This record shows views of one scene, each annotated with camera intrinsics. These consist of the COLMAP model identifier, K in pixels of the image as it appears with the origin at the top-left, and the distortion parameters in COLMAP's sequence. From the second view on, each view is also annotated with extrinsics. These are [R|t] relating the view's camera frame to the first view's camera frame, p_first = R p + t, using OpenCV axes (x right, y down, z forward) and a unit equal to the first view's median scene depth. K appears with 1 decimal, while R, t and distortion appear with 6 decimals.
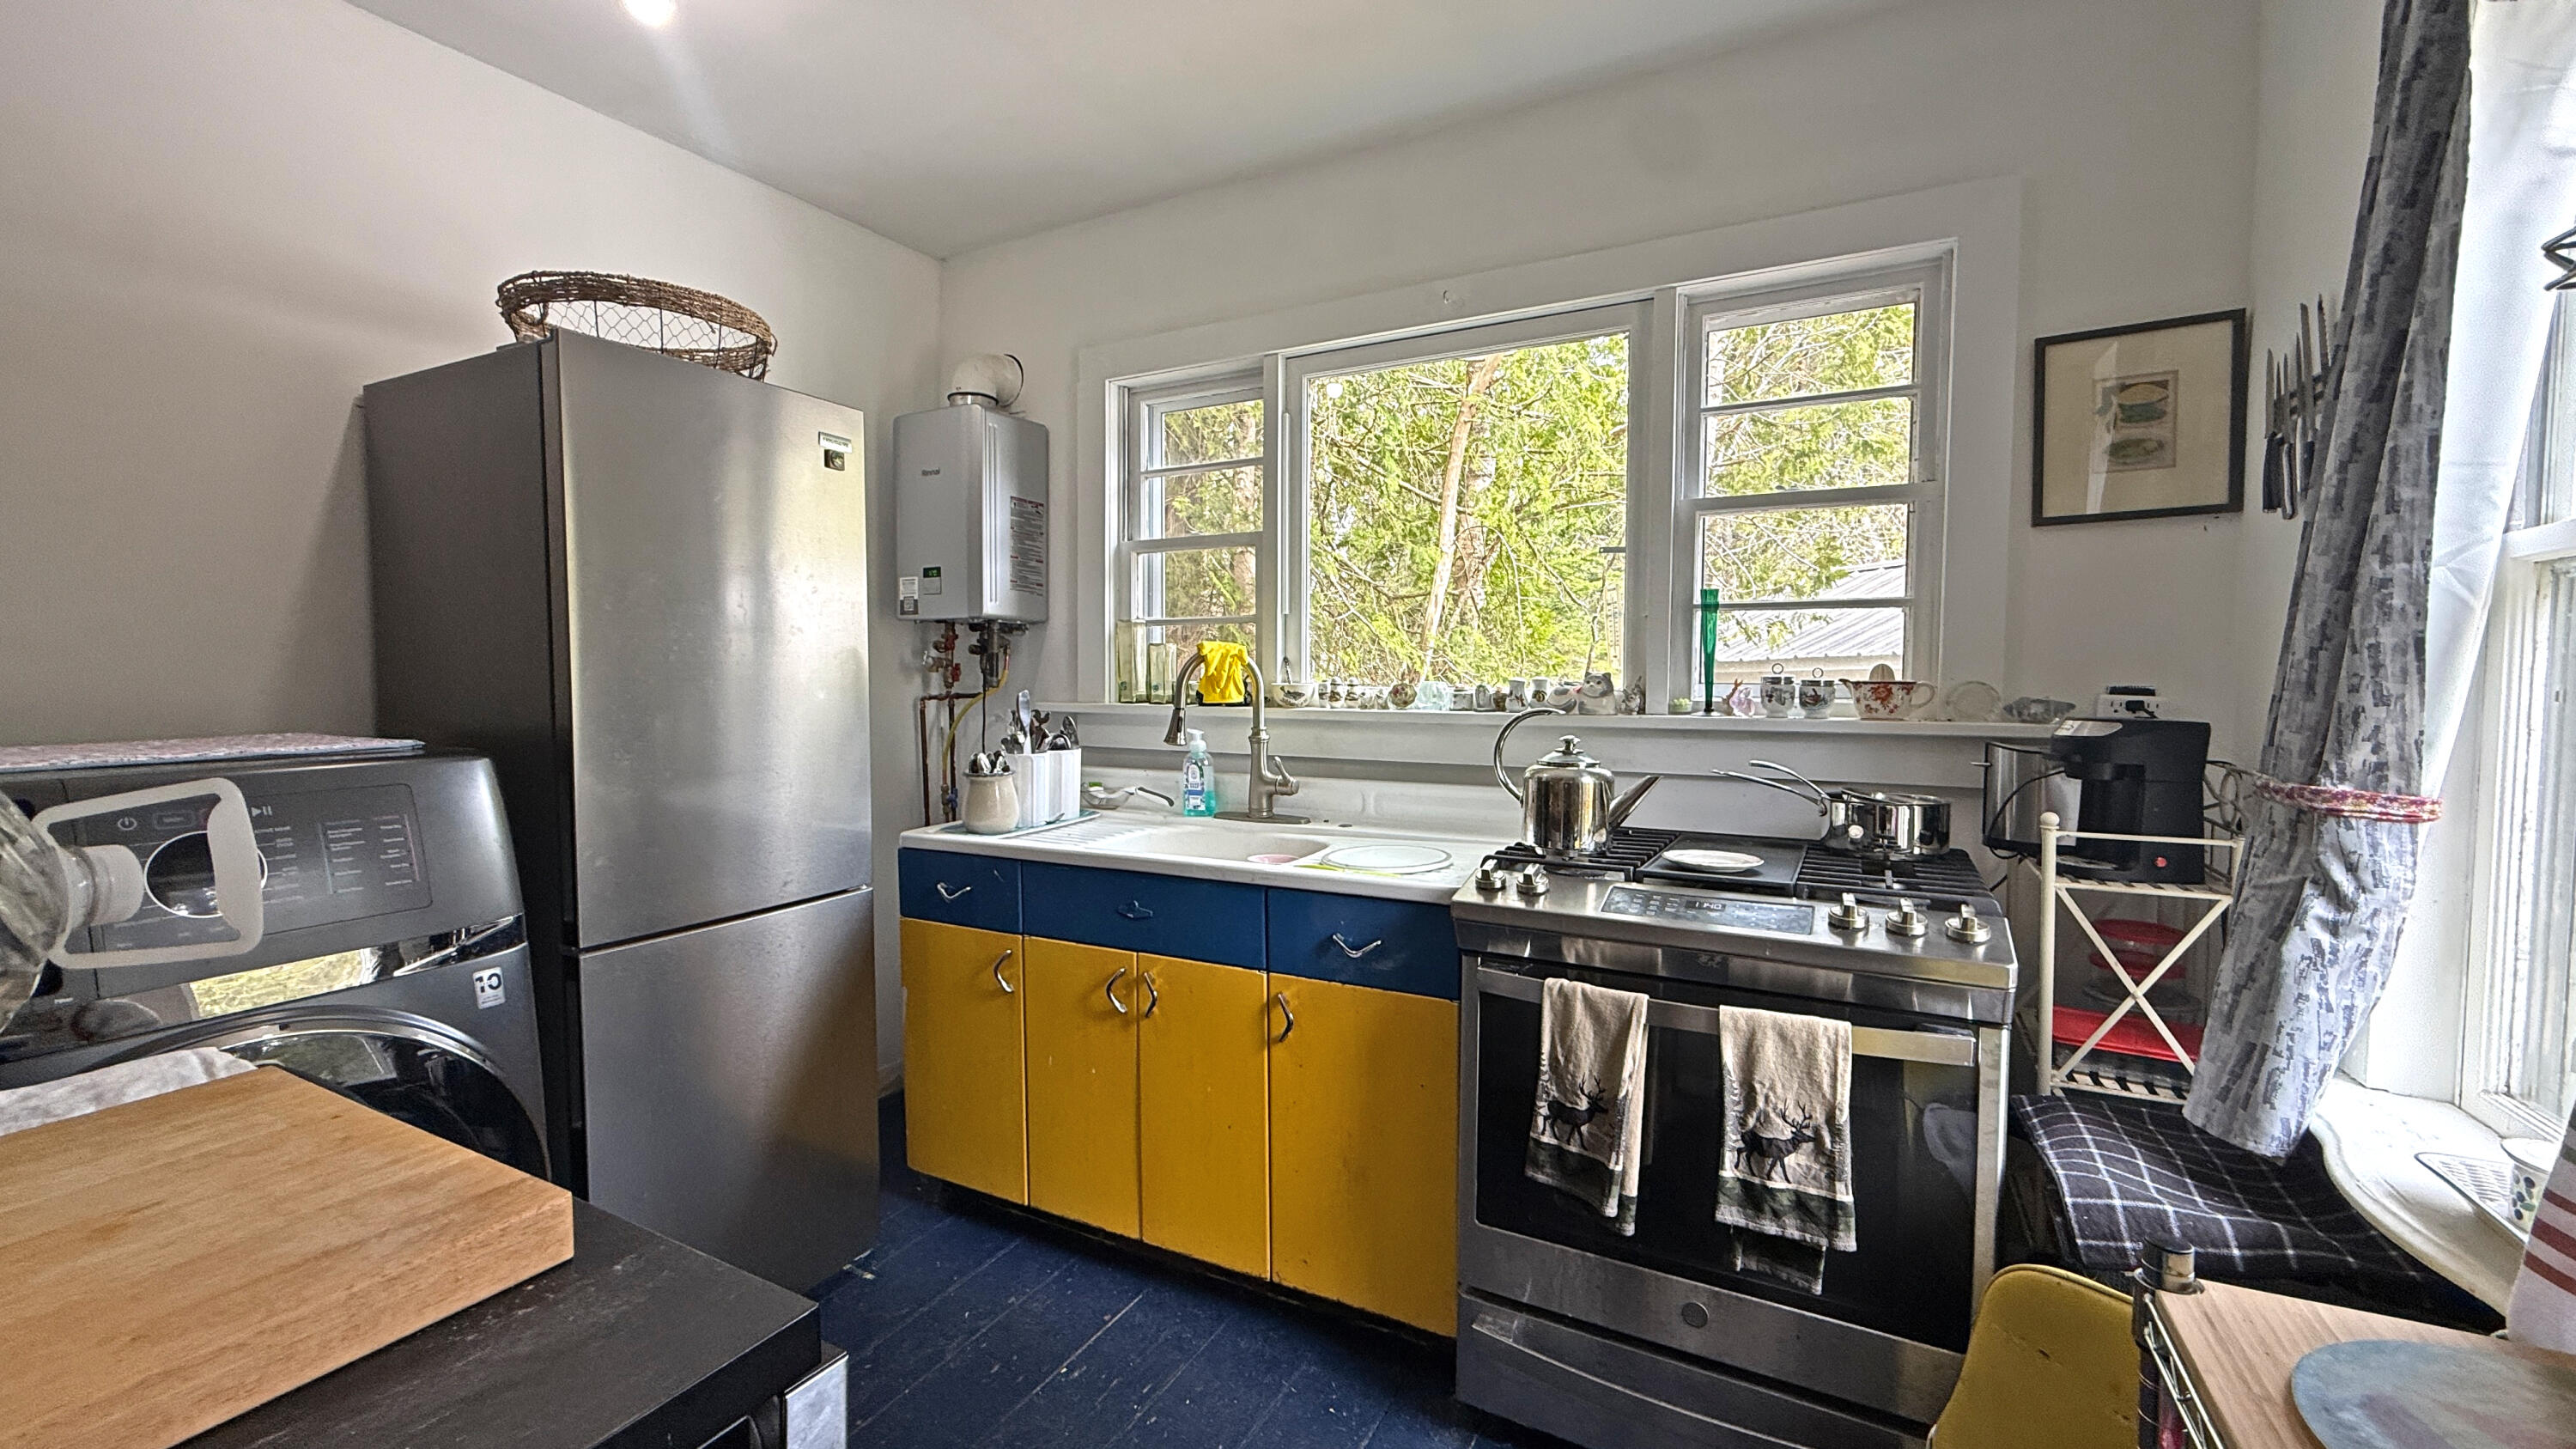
lens RADIAL K [[1012.5, 0, 1286.8], [0, 1012.5, 718.9], [0, 0, 1]] dist [-0.000501, -0.000004]
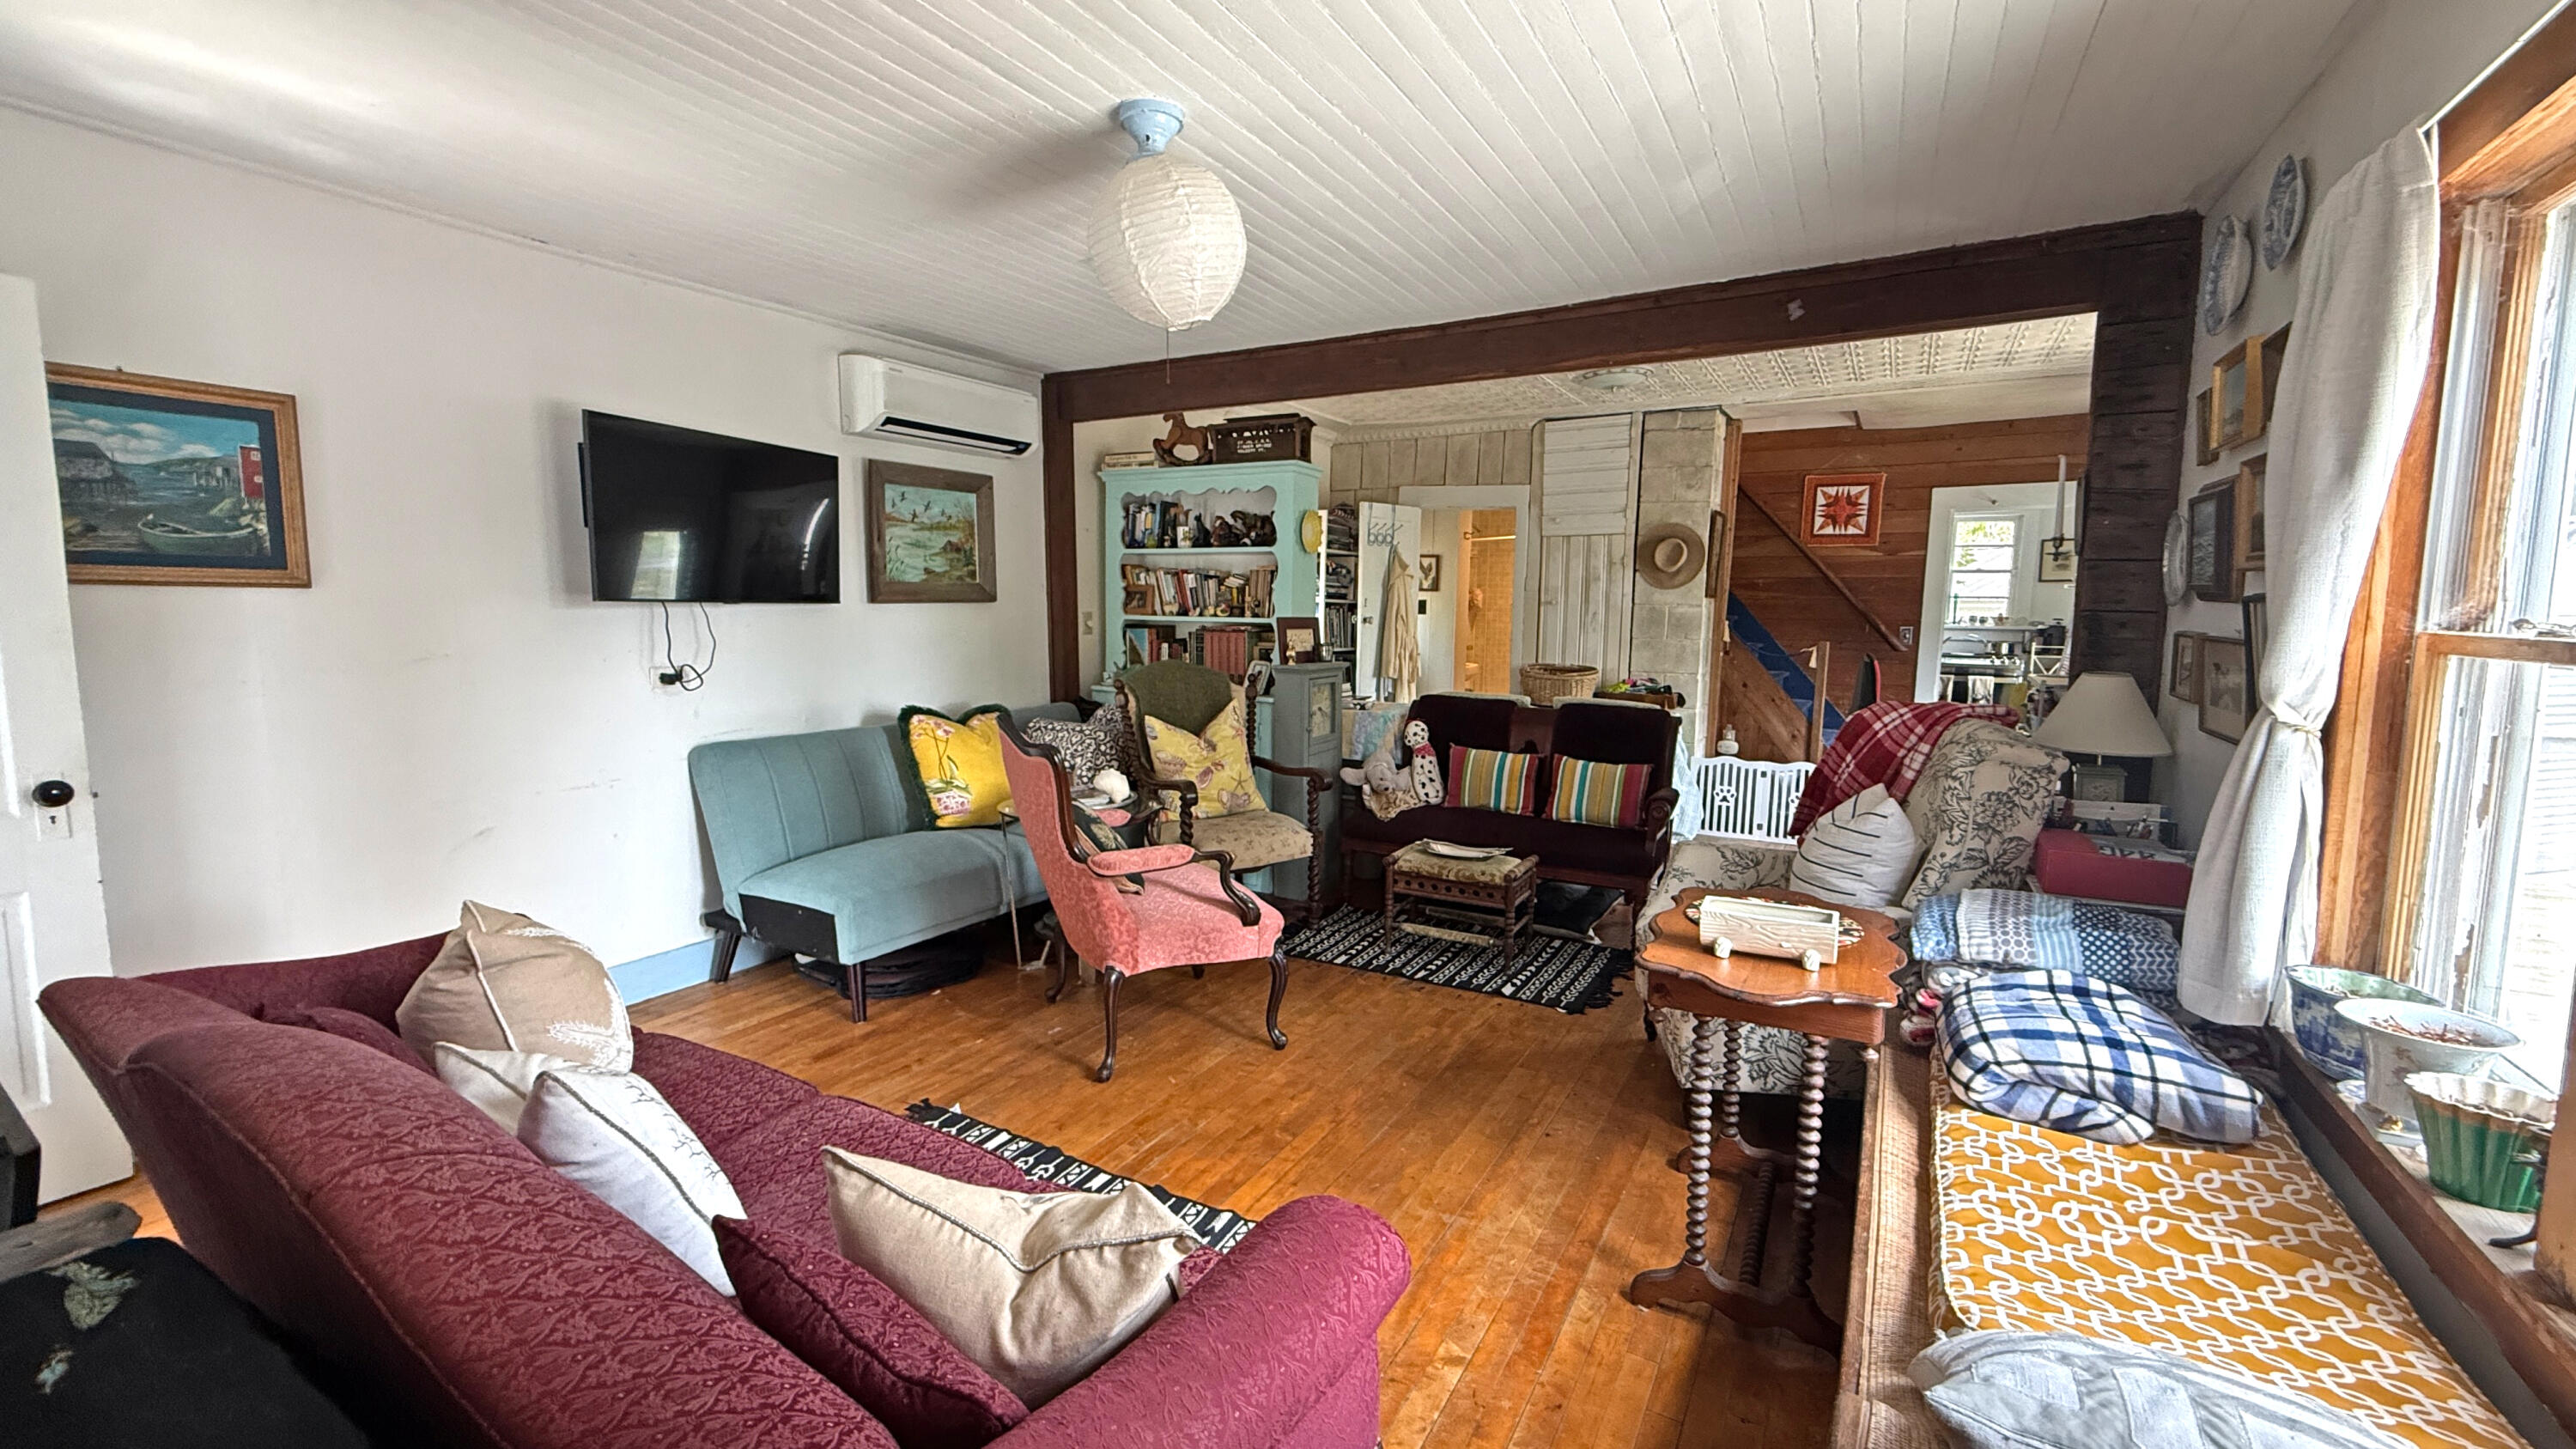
lens RADIAL K [[1012.5, 0, 1285.8], [0, 1012.5, 723.6], [0, 0, 1]] dist [-0.000501, -0.000004]
pose [[0.998291, 0.020856, -0.054589, -2.311527], [-0.016726, 0.997040, 0.075047, 0.149010], [0.055993, -0.074006, 0.995685, -3.660327]]
